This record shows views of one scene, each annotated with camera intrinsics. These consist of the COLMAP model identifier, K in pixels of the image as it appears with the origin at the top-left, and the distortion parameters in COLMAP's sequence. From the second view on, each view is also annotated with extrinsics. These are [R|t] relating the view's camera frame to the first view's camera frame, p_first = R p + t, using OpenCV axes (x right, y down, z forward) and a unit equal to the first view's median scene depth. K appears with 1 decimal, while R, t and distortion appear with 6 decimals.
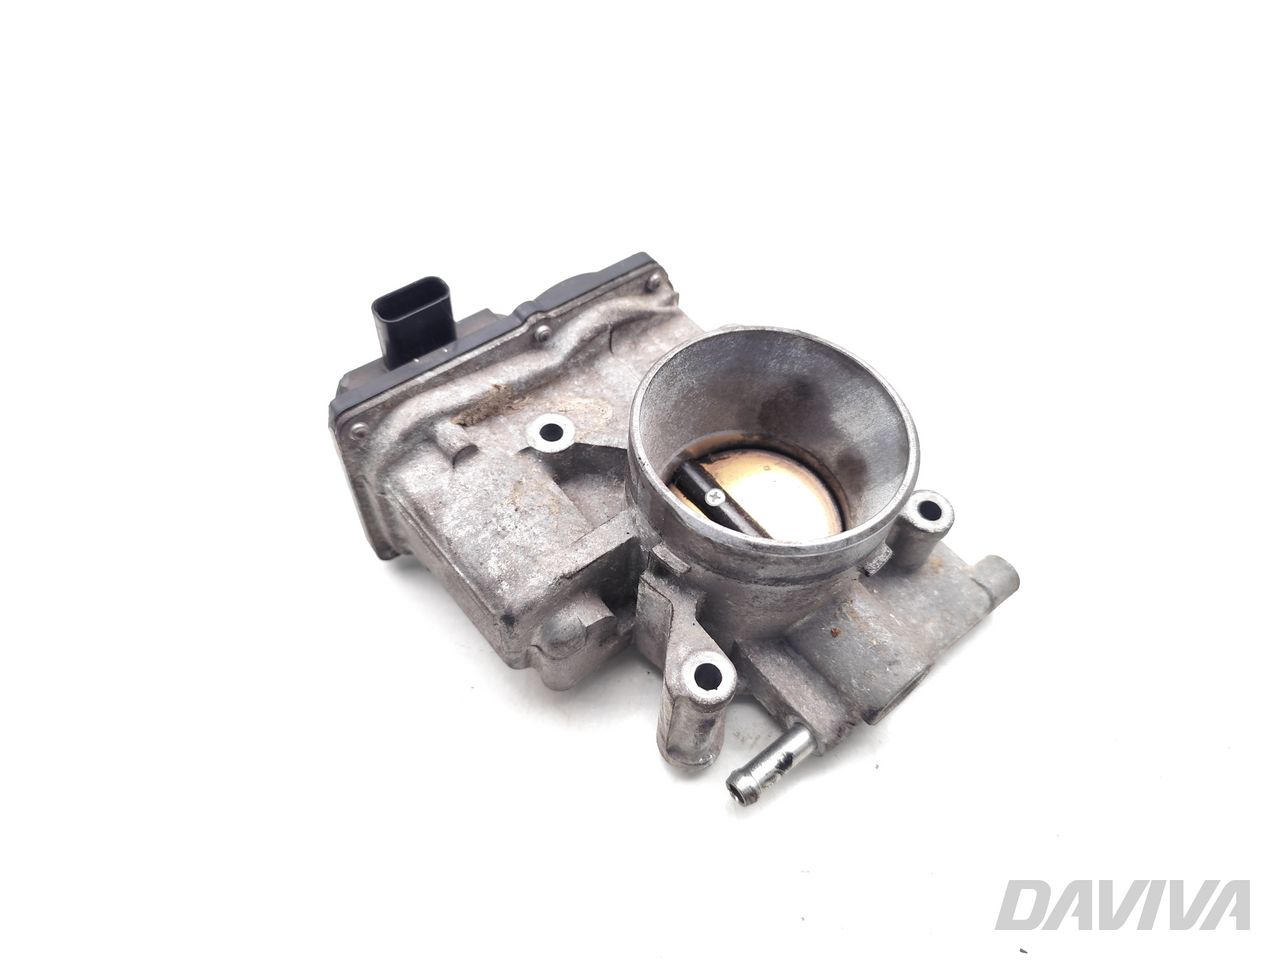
lens RADIAL K [[918.2, 0, 635.2], [0, 918.2, 479.8], [0, 0, 1]] dist [0.004225, 0.000027]
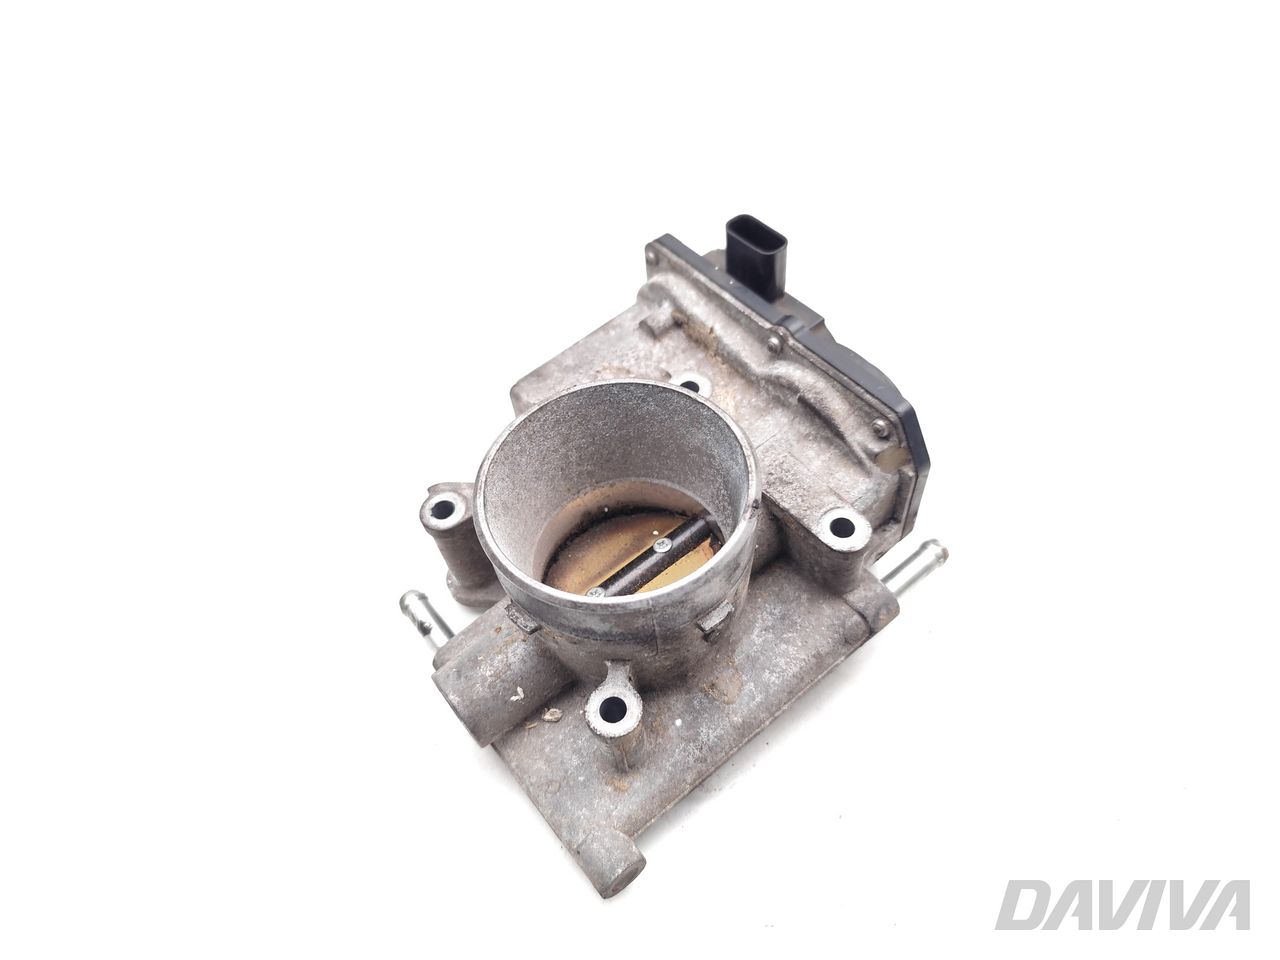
lens RADIAL K [[918.2, 0, 635.2], [0, 918.2, 479.8], [0, 0, 1]] dist [0.004225, 0.000027]
pose [[-0.000005, 0.763287, -0.646060, 0.716581], [-0.749209, 0.427904, 0.505553, -0.522574], [0.662333, 0.484037, 0.571859, 0.388706]]
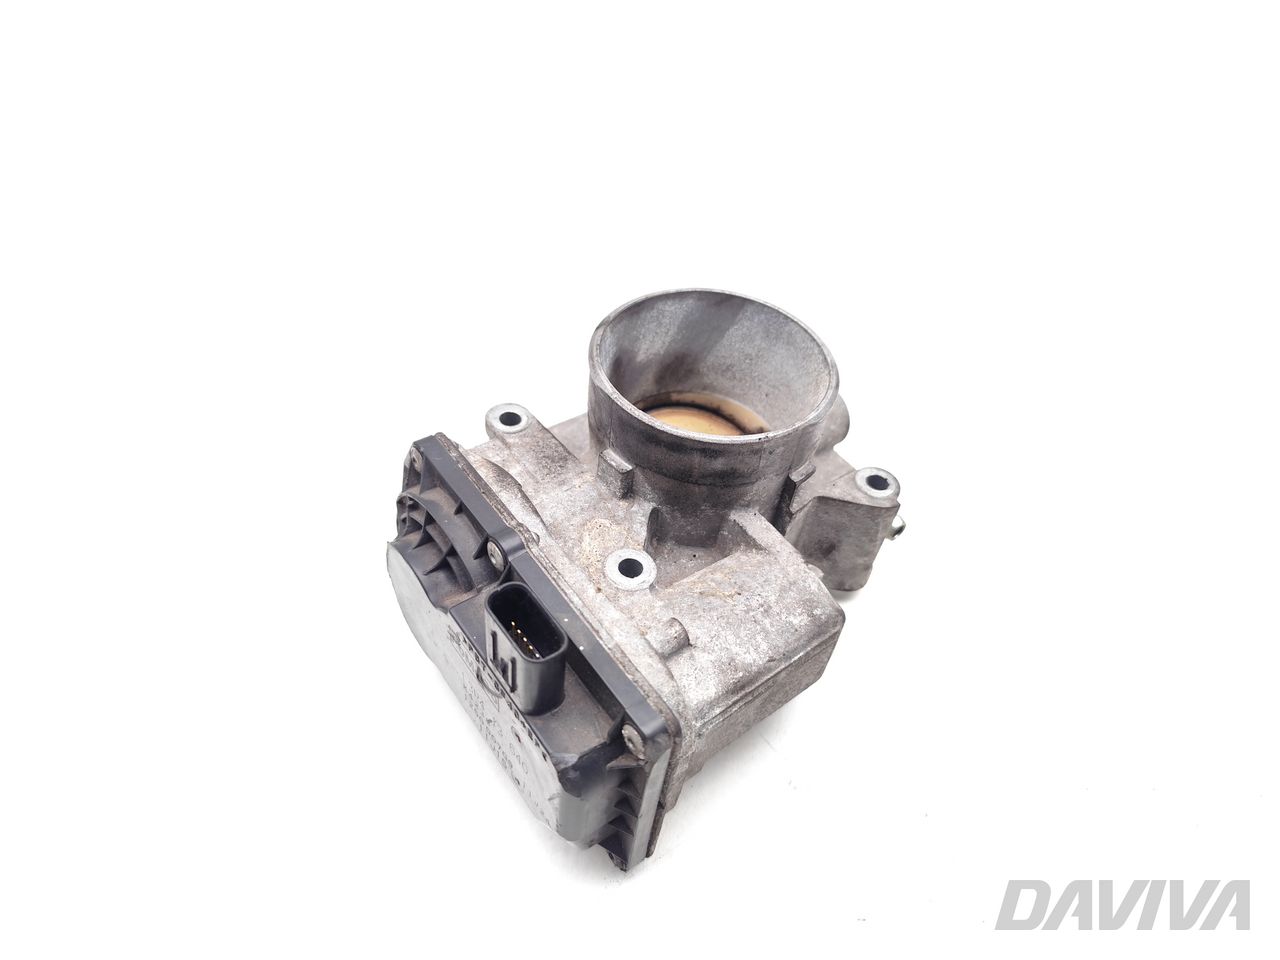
lens RADIAL K [[918.2, 0, 635.2], [0, 918.2, 479.8], [0, 0, 1]] dist [0.004225, 0.000027]
pose [[0.044396, -0.747939, 0.662282, -0.660439], [0.755113, 0.459170, 0.467939, -0.541440], [-0.654090, 0.479323, 0.585163, 0.409255]]
